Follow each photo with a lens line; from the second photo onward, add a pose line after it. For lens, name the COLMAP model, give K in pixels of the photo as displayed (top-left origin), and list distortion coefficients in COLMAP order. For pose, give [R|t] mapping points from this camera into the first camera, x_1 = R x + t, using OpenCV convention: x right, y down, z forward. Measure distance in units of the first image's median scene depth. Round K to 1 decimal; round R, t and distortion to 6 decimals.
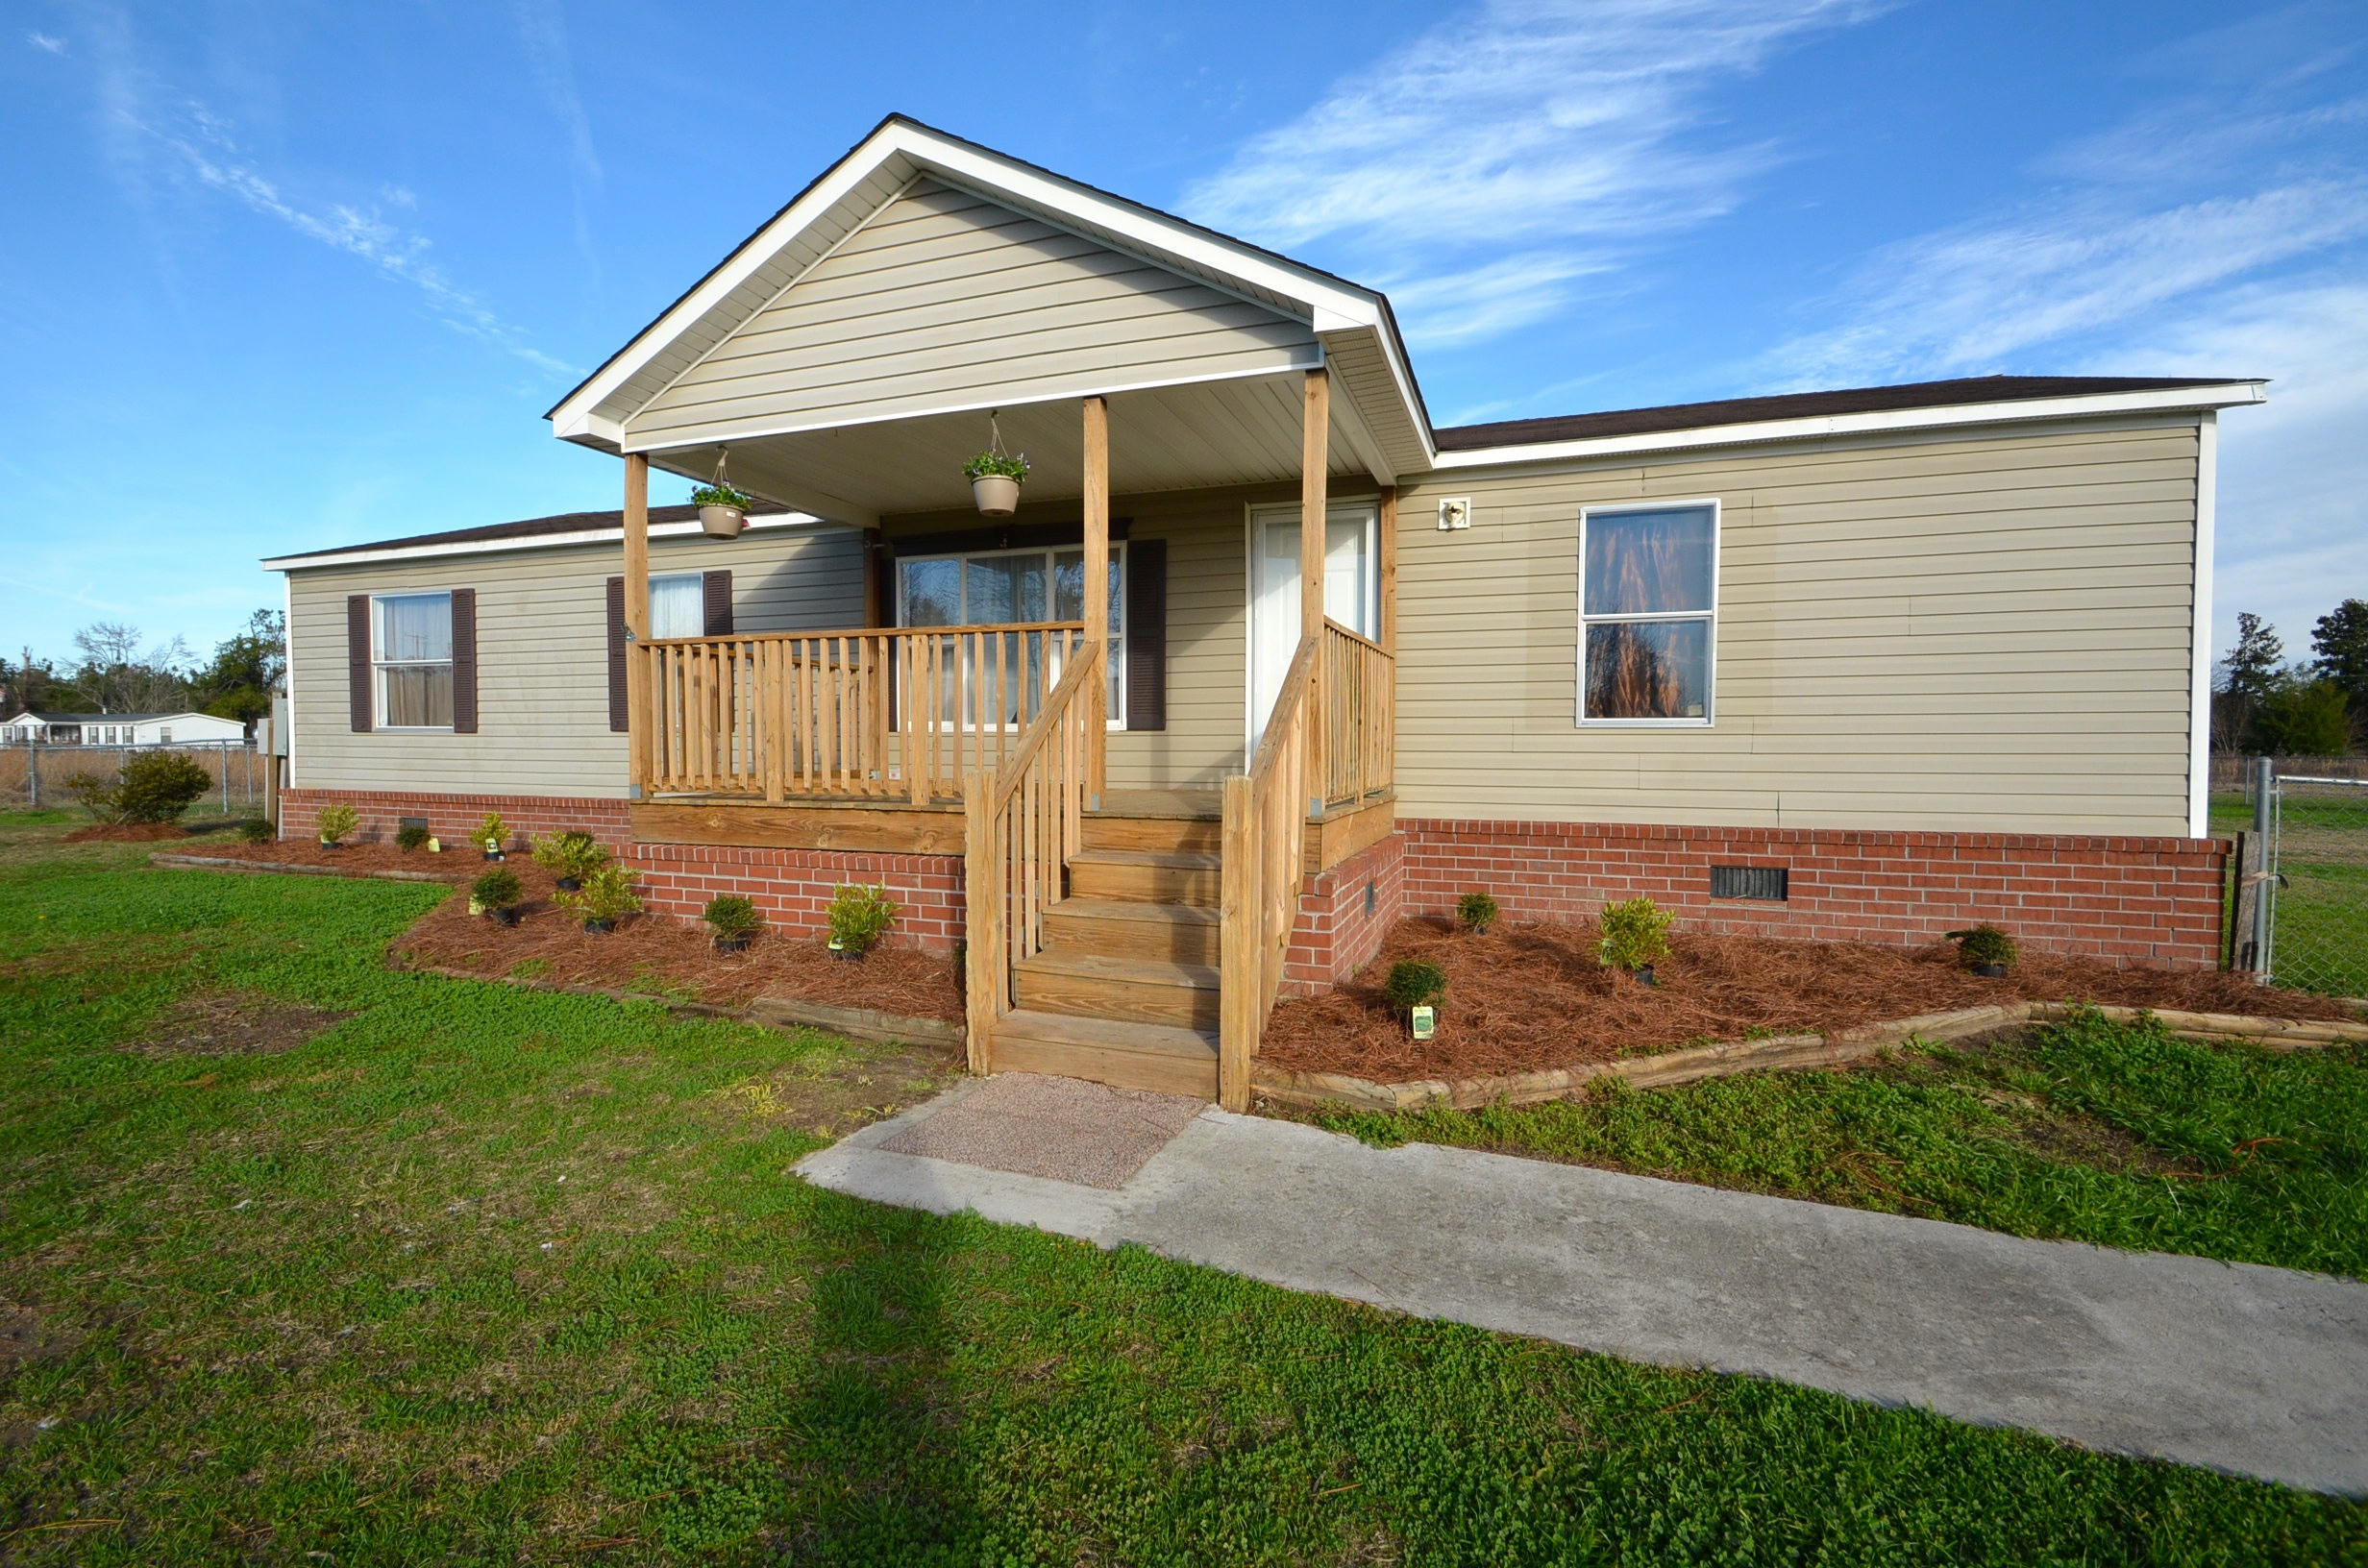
lens RADIAL K [[1055.2, 0, 1166.3], [0, 1055.2, 781.0], [0, 0, 1]] dist [-0.003141, -0.001823]
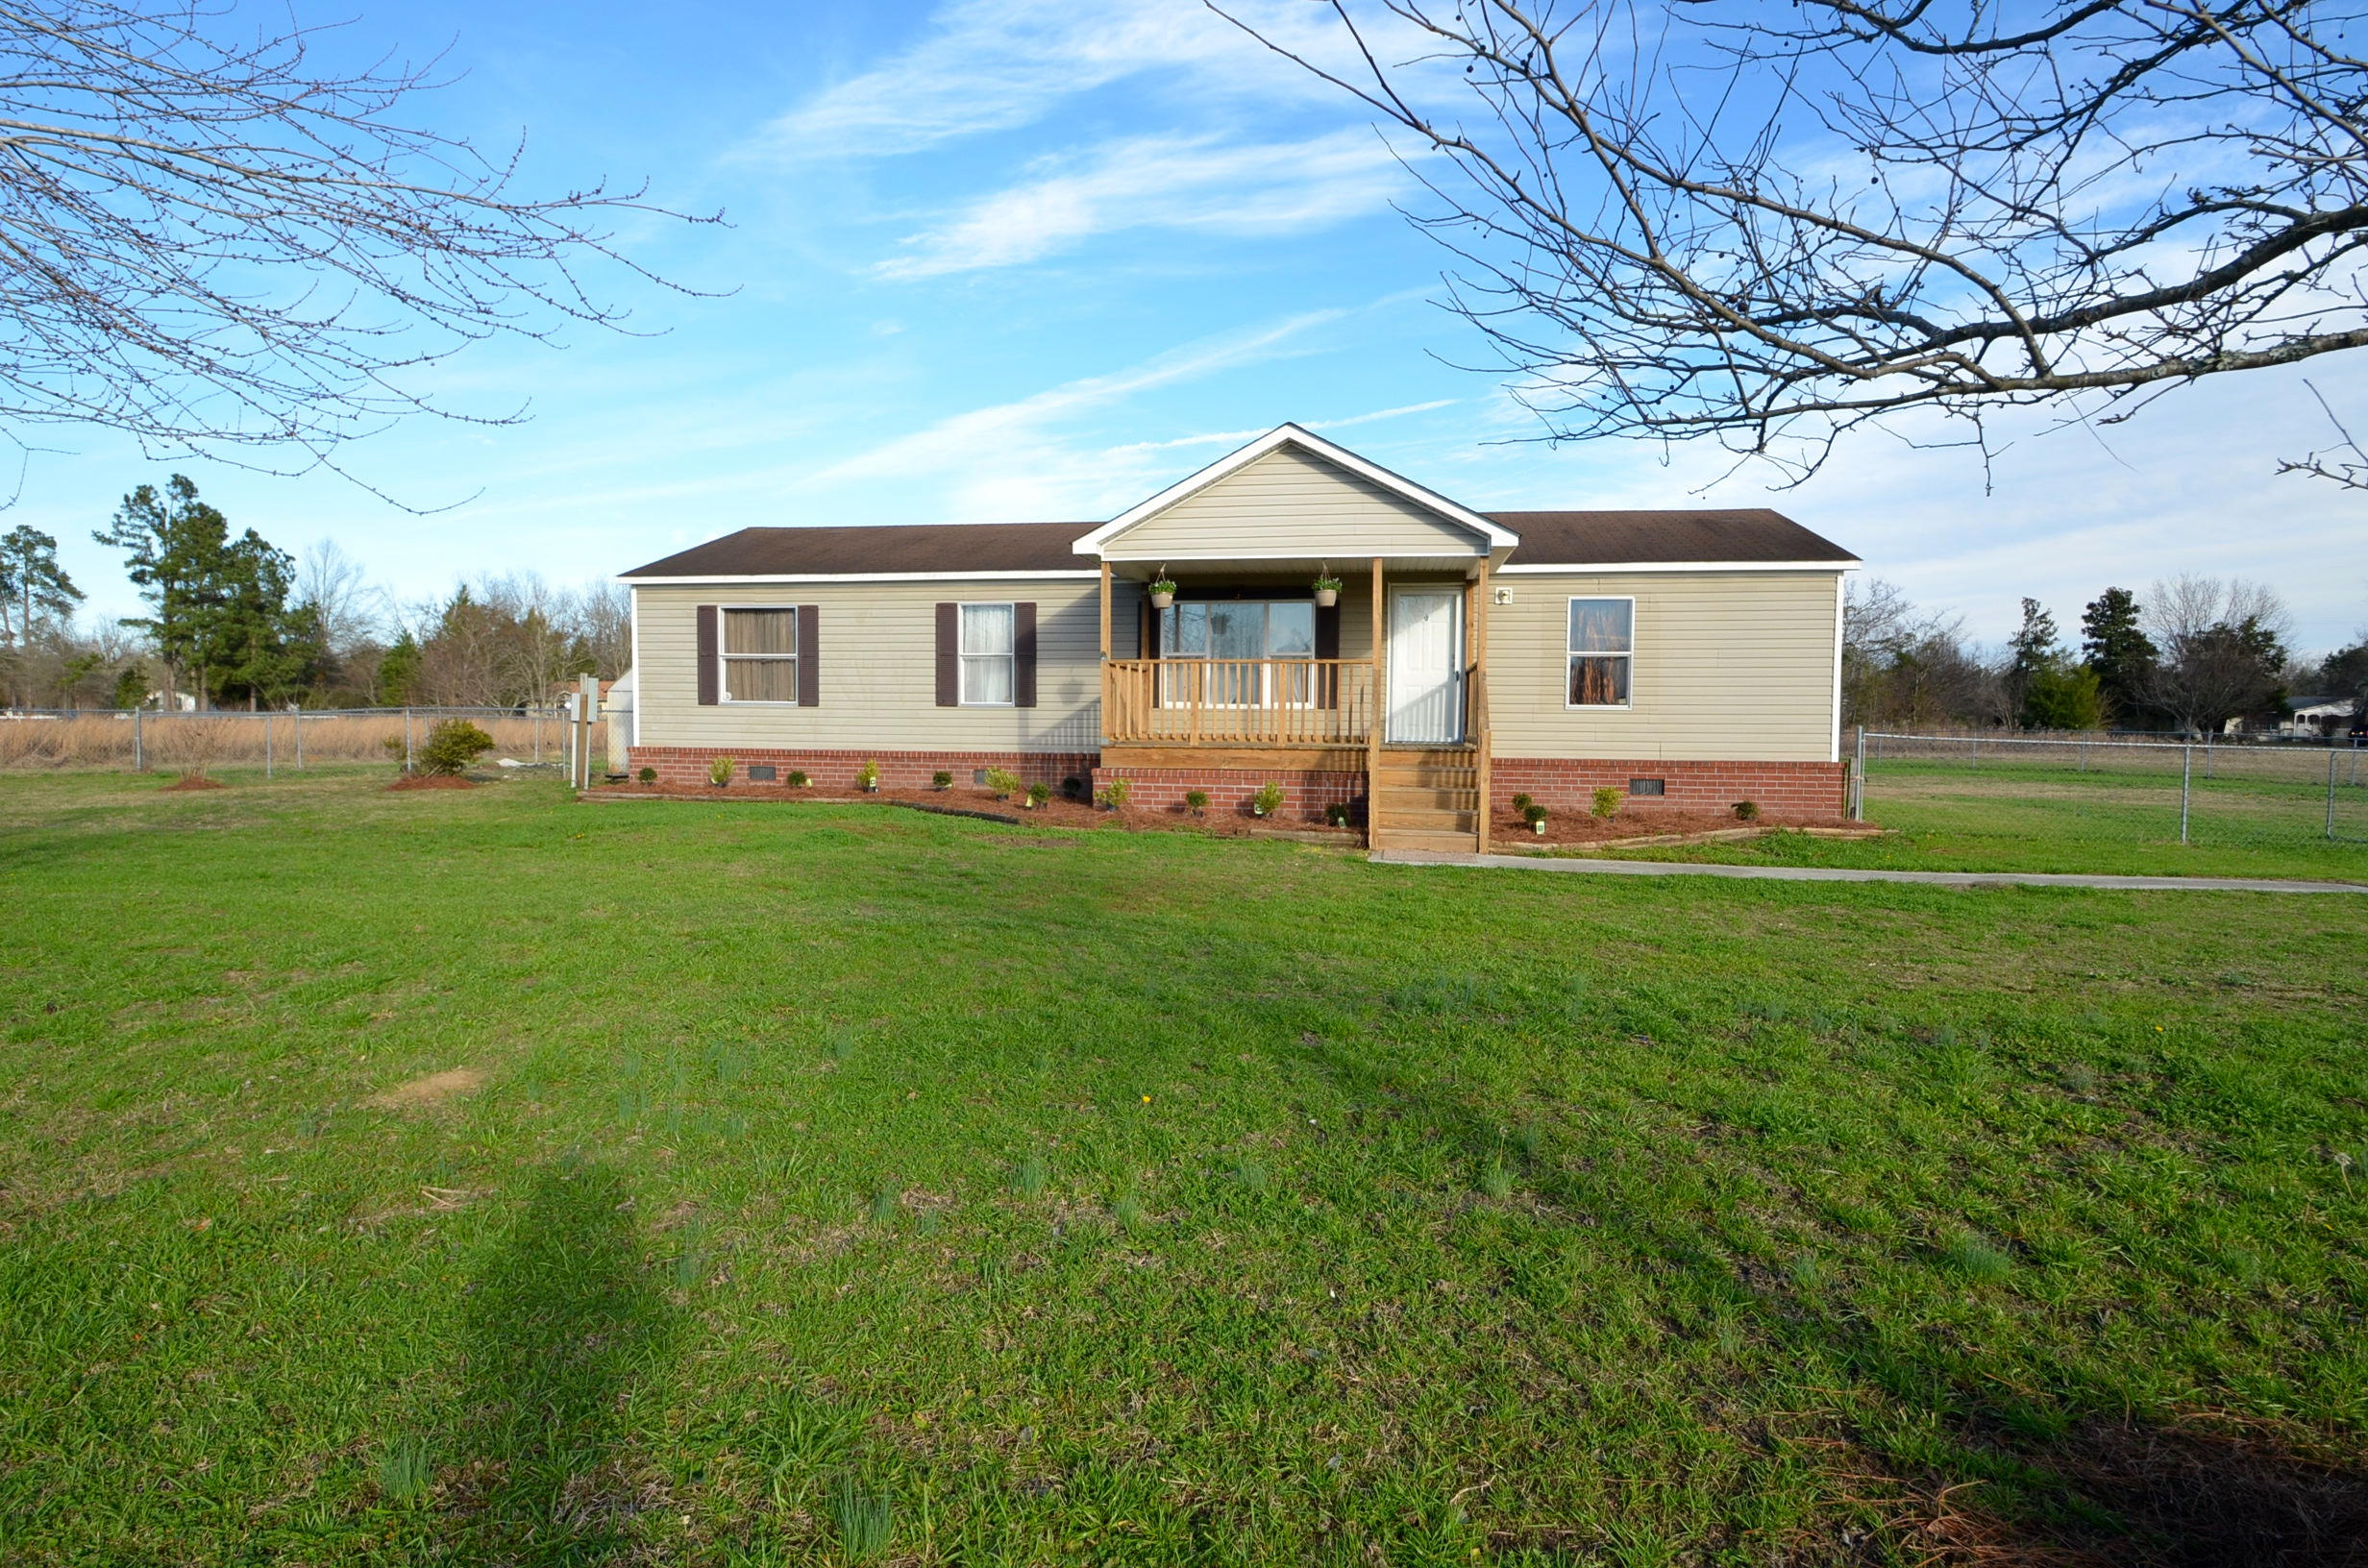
lens RADIAL K [[1264.6, 0, 1180.8], [0, 1264.6, 778.7], [0, 0, 1]] dist [-0.004748, 0.000734]
pose [[0.982574, -0.004664, 0.185812, -0.655759], [0.001695, 0.999868, 0.016134, 0.033366], [-0.185863, -0.015537, 0.982453, -1.027843]]
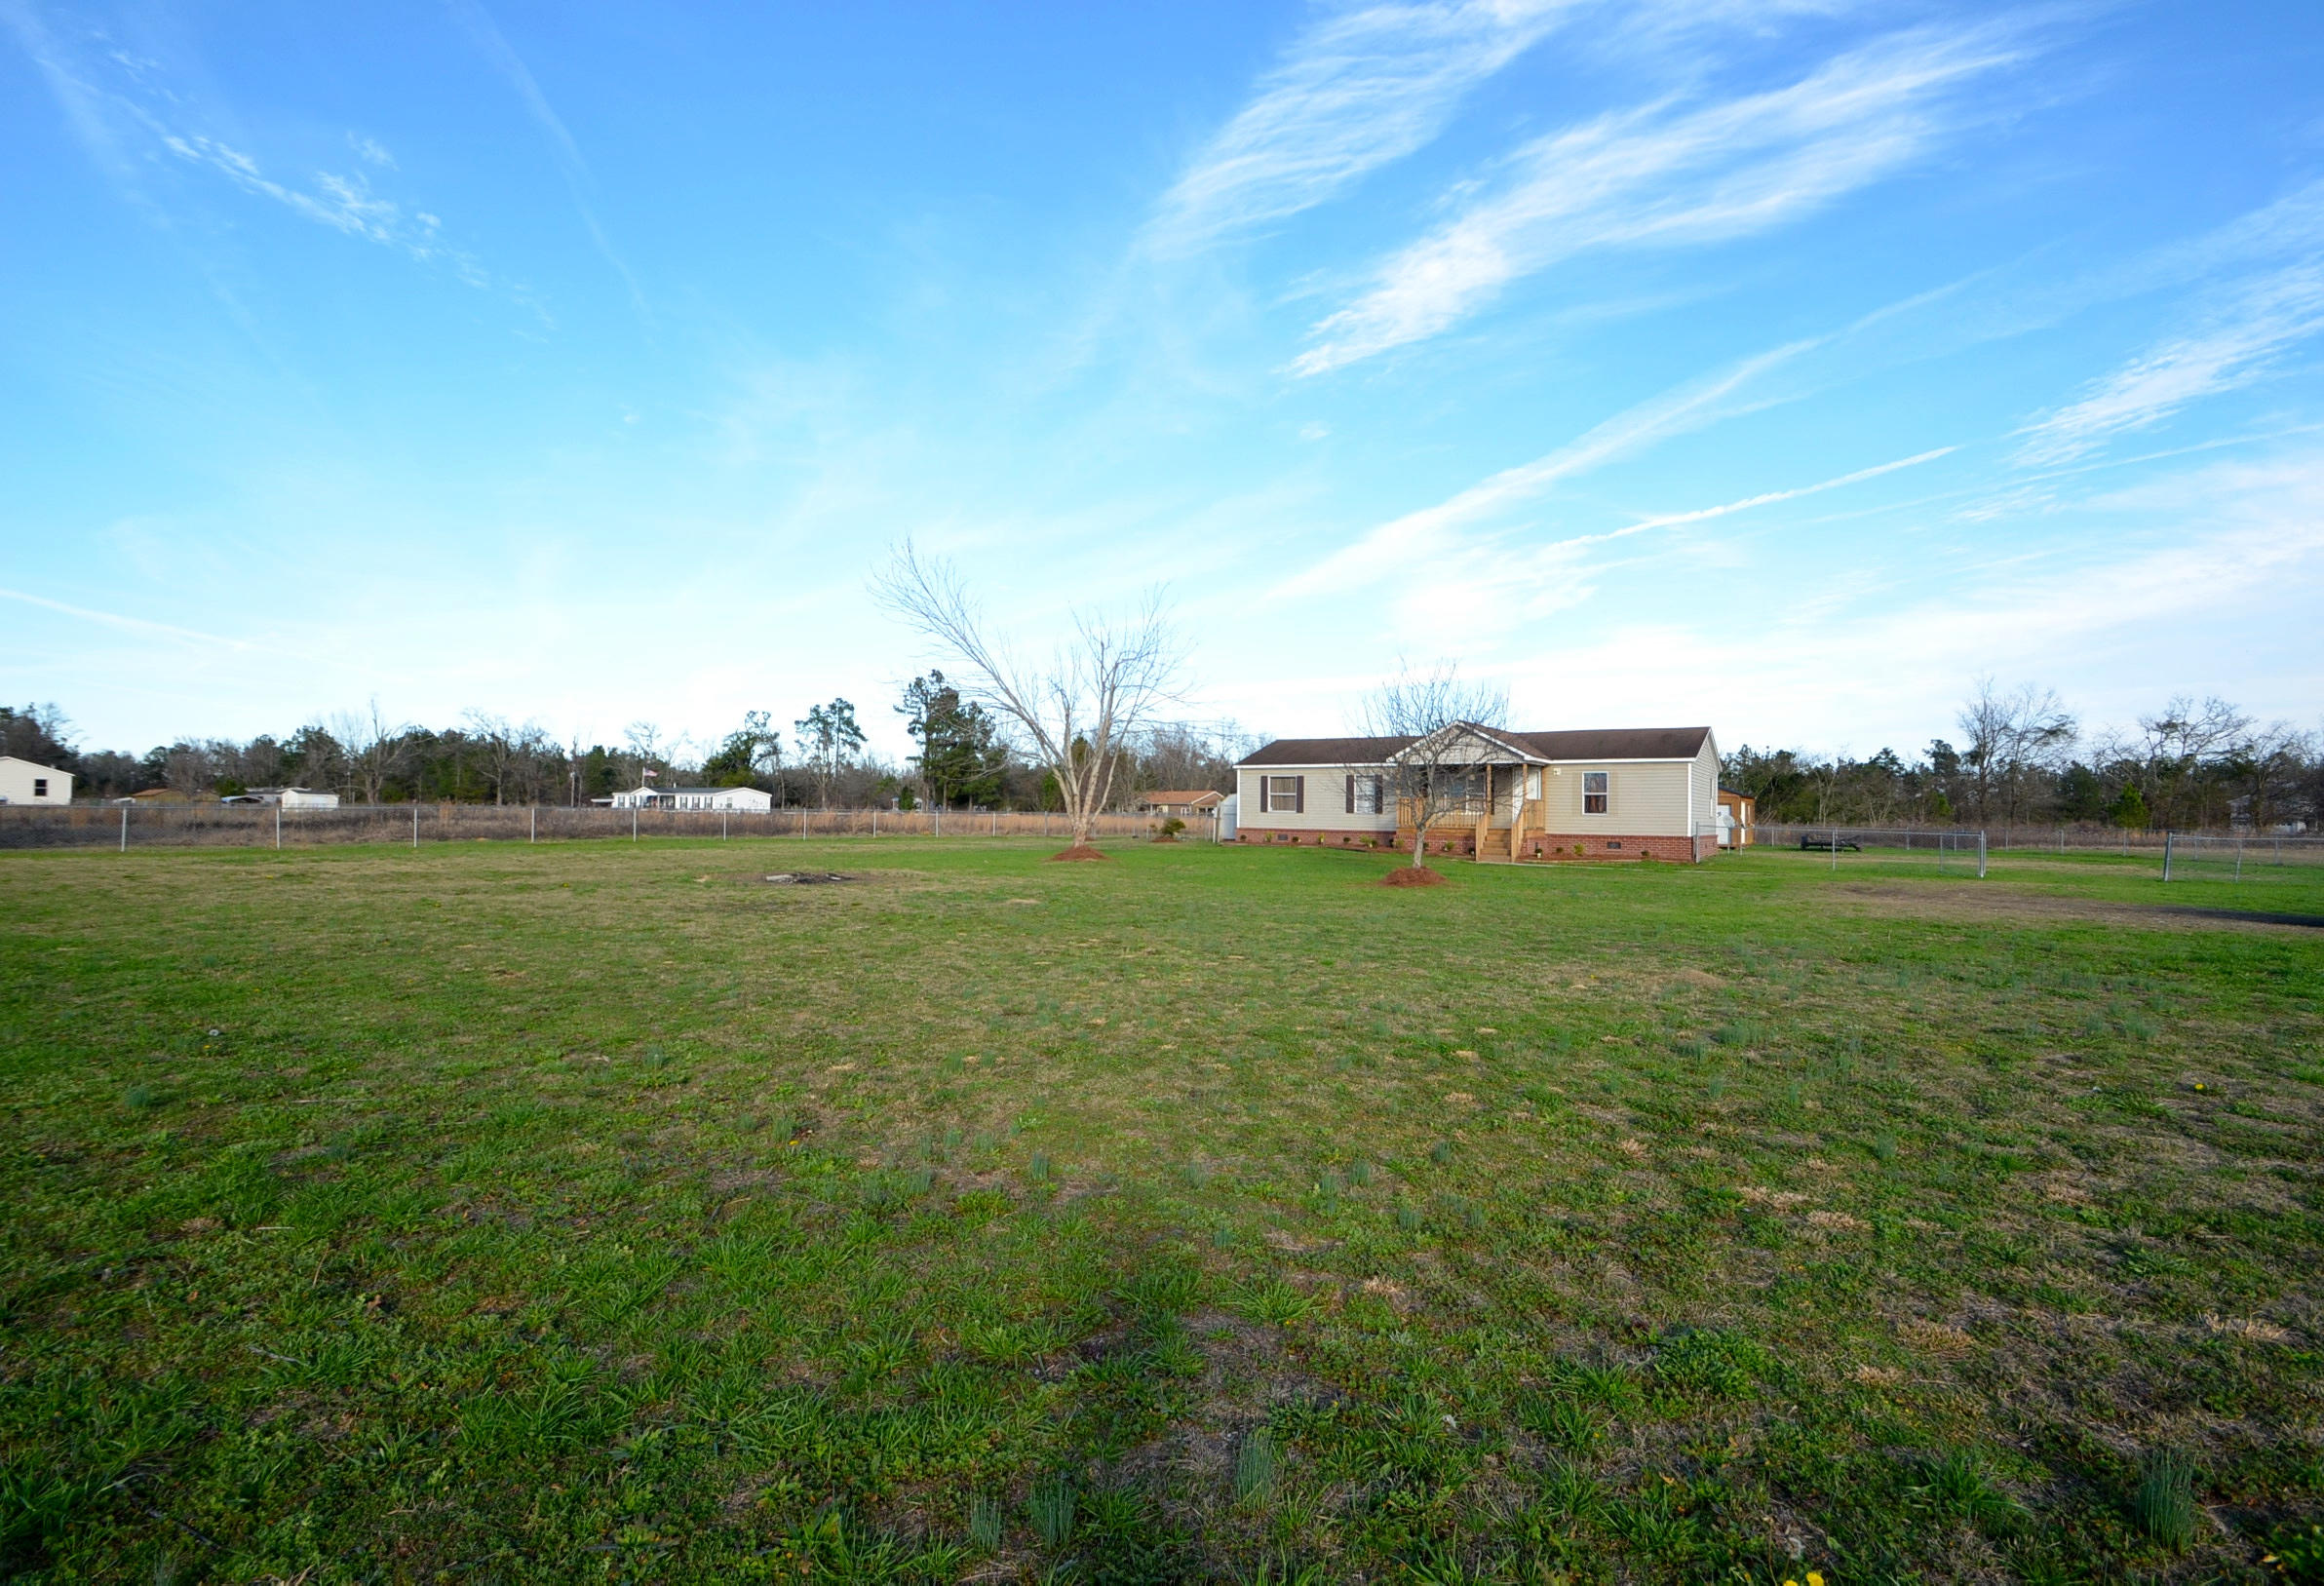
lens RADIAL K [[1047.6, 0, 1161.2], [0, 1047.6, 790.2], [0, 0, 1]] dist [0.000567, -0.000284]
pose [[0.974145, 0.003141, -0.225903, -0.388955], [-0.015747, 0.998415, -0.054023, 0.116715], [0.225375, 0.056184, 0.972651, -3.847556]]
